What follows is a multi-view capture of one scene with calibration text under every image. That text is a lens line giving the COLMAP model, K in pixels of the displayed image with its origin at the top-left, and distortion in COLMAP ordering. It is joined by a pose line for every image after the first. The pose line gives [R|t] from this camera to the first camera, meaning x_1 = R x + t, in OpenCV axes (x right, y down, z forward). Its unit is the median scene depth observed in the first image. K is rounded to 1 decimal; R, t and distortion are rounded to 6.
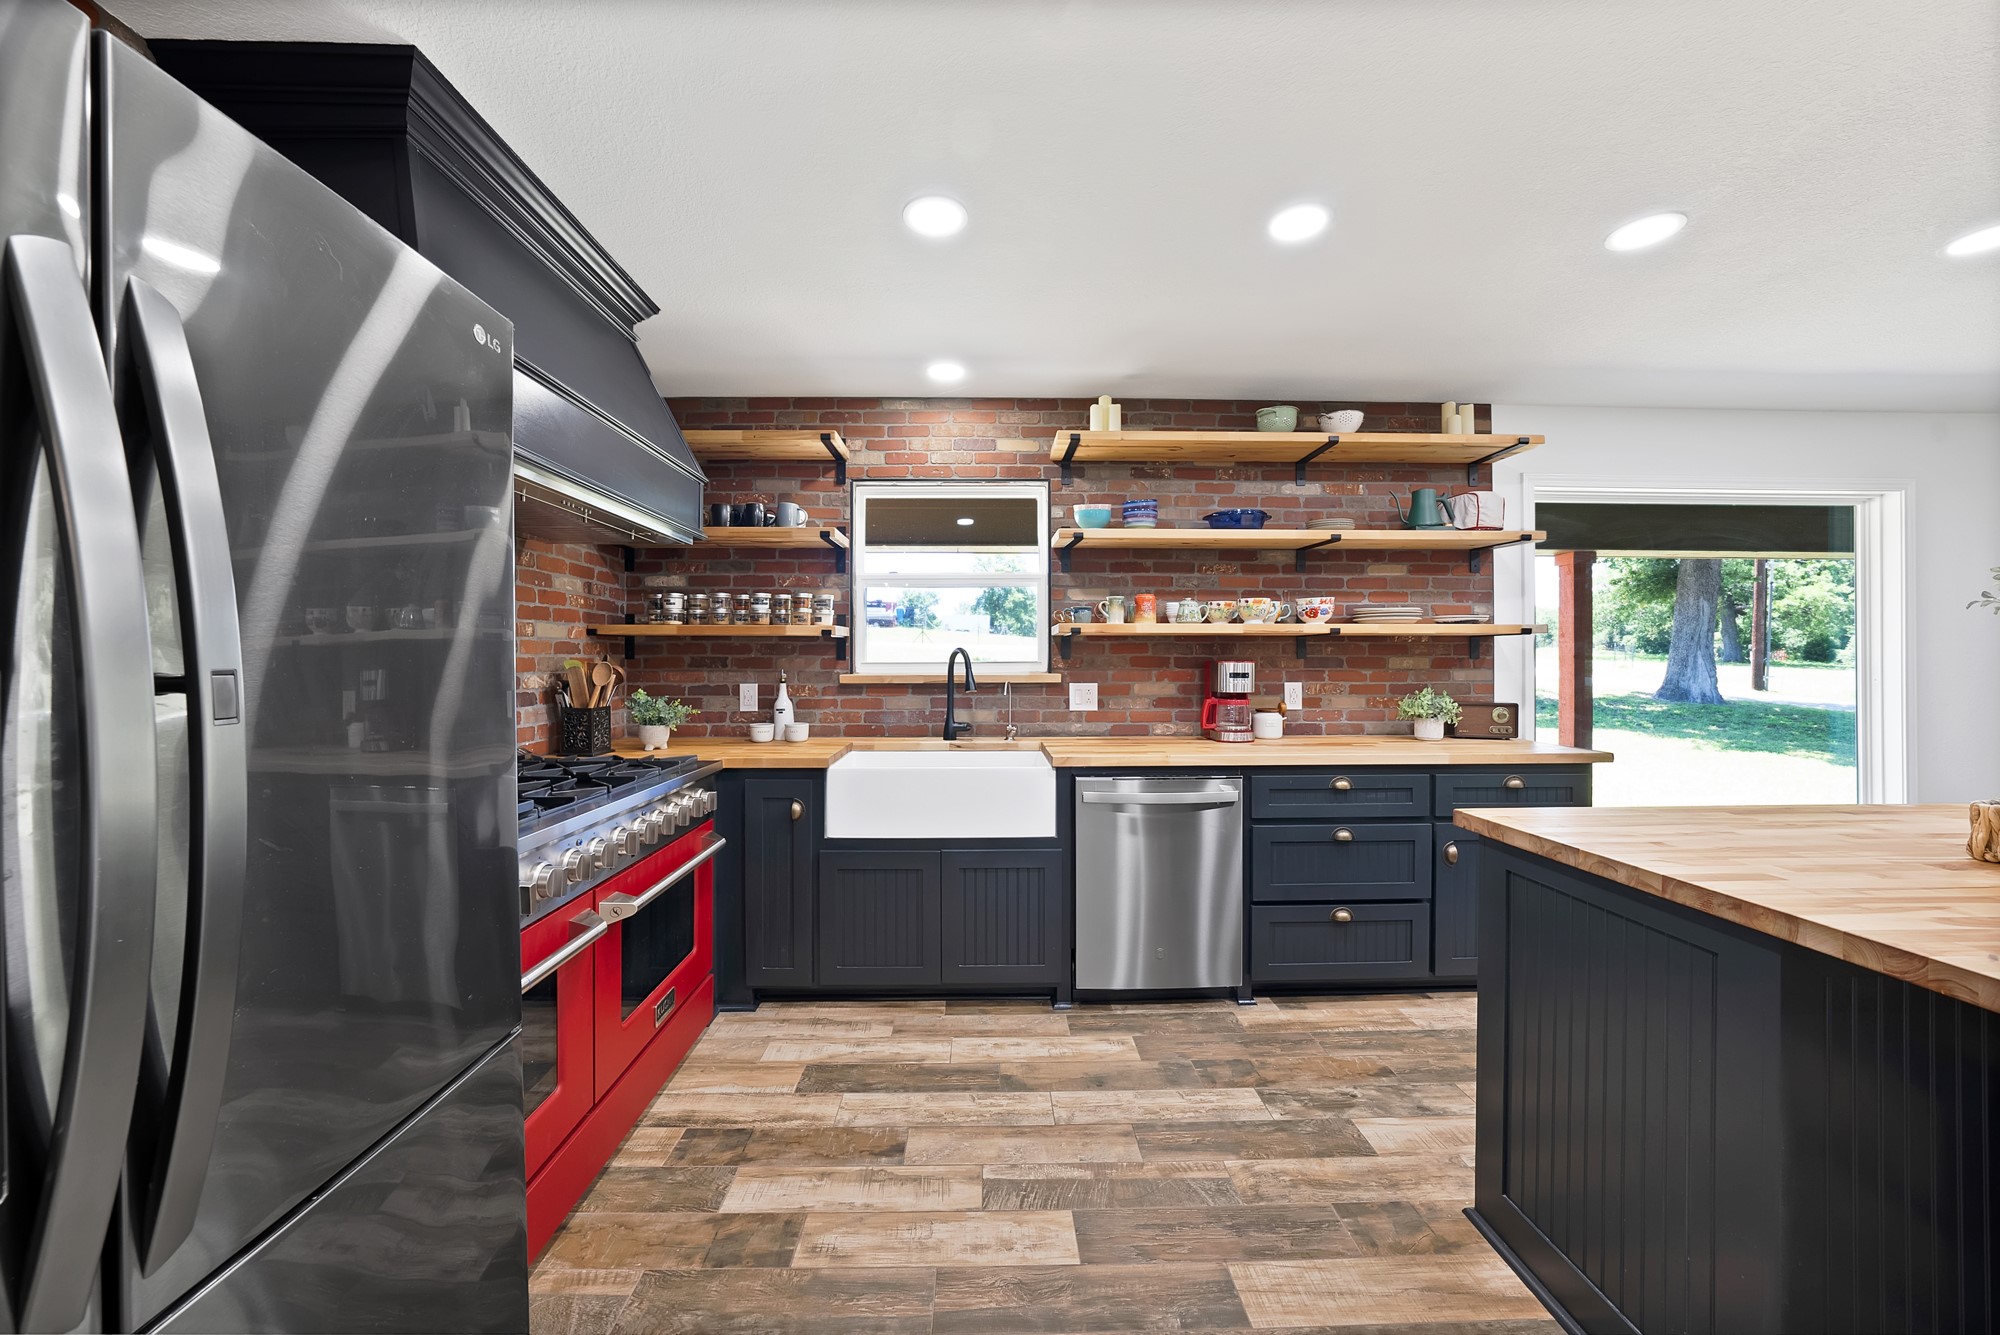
lens RADIAL K [[718.2, 0, 987.1], [0, 718.2, 654.8], [0, 0, 1]] dist [-0.026476, 0.005414]
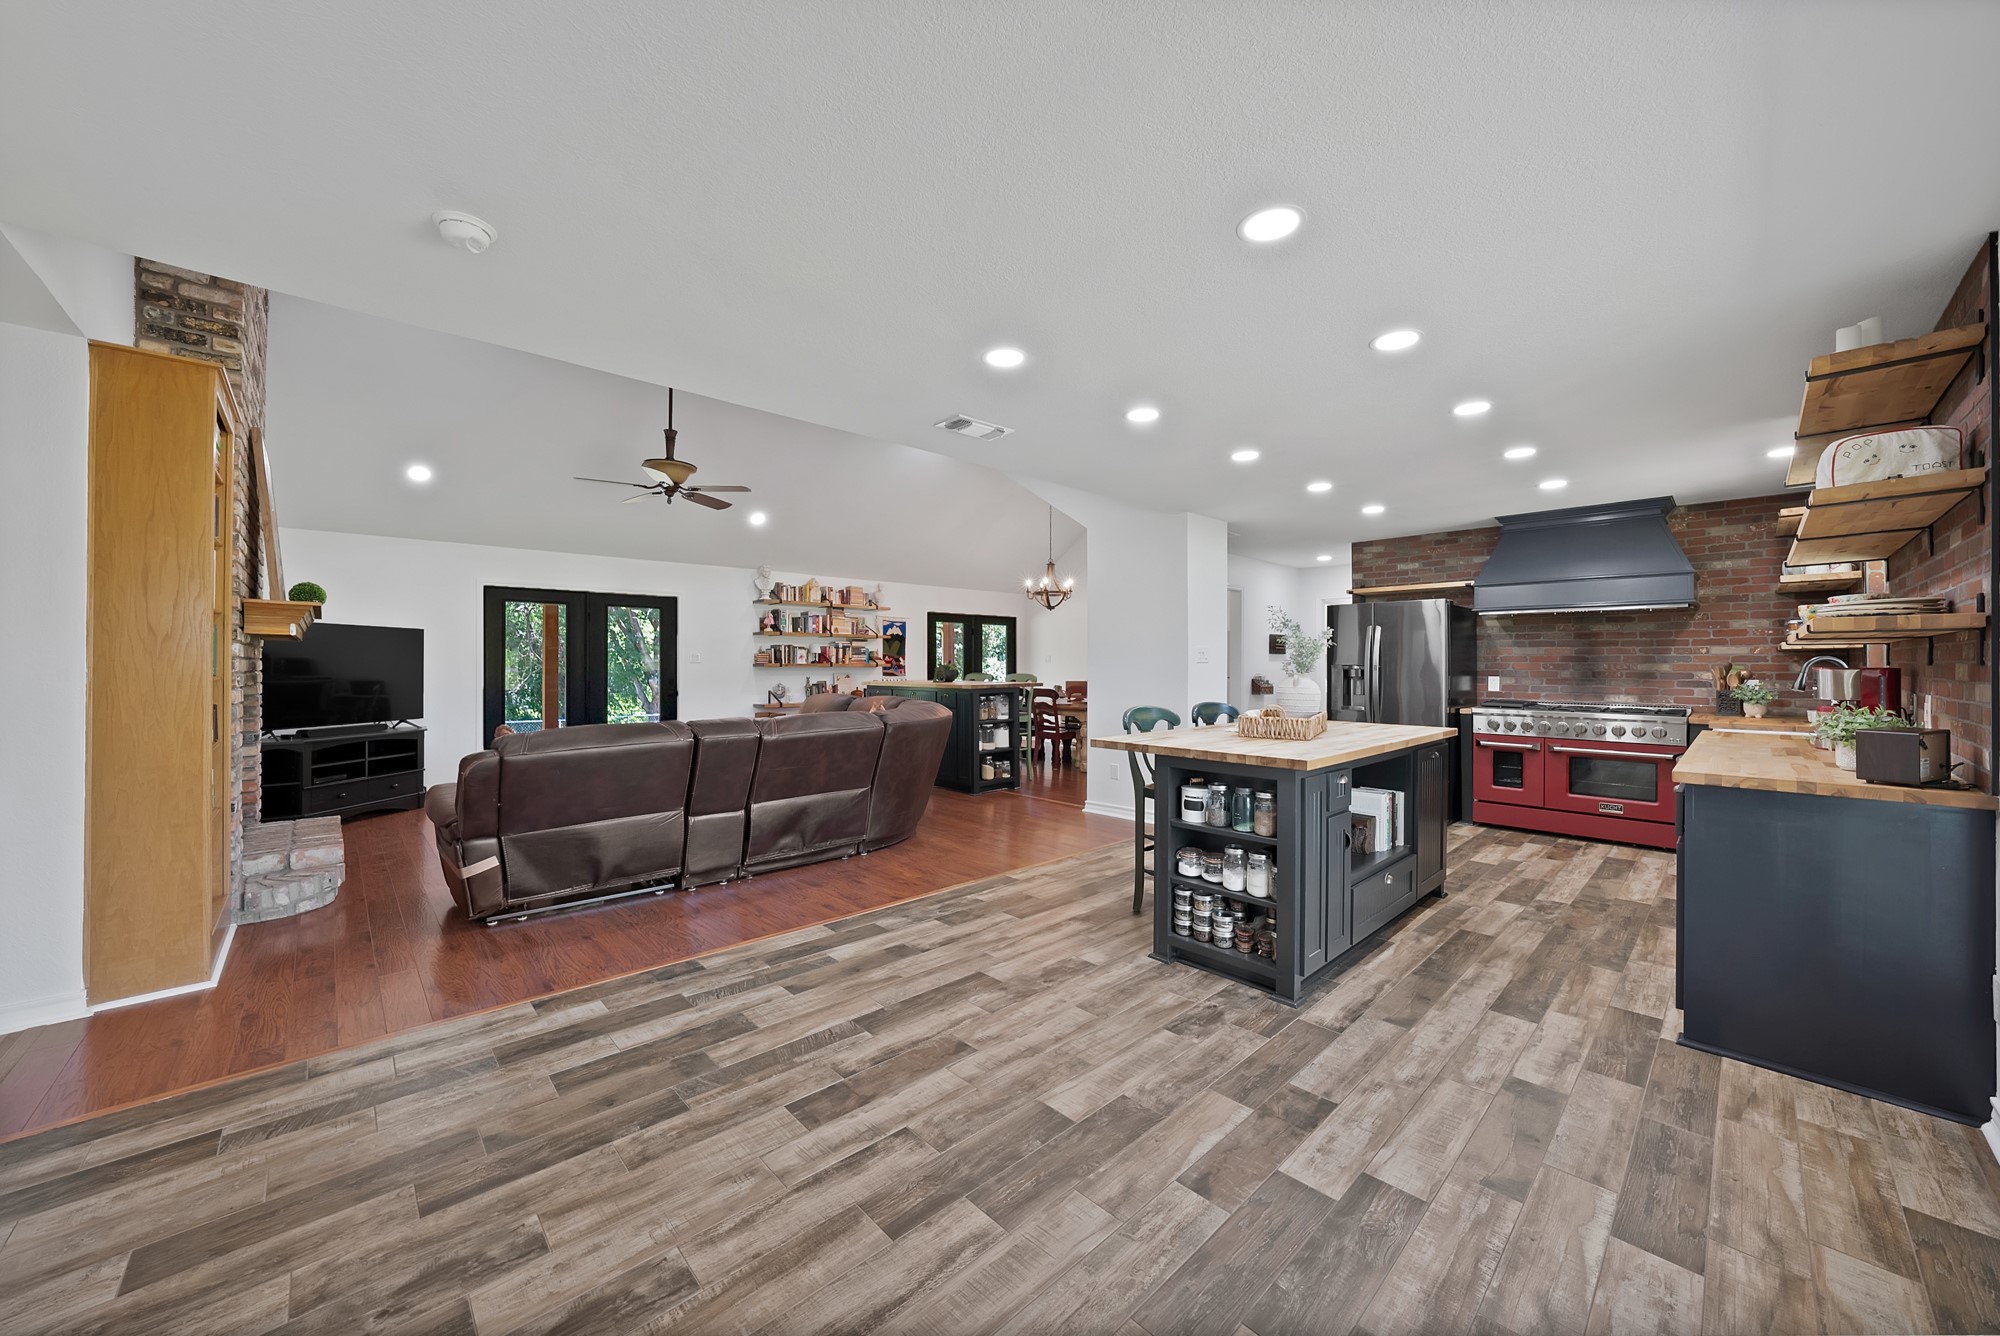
lens RADIAL K [[718.2, 0, 972.7], [0, 718.2, 661.6], [0, 0, 1]] dist [-0.026476, 0.005414]
pose [[-0.759148, -0.002697, -0.650912, 1.830440], [0.001735, 0.999979, -0.006166, 0.004121], [0.650915, -0.005811, -0.759128, 0.938356]]
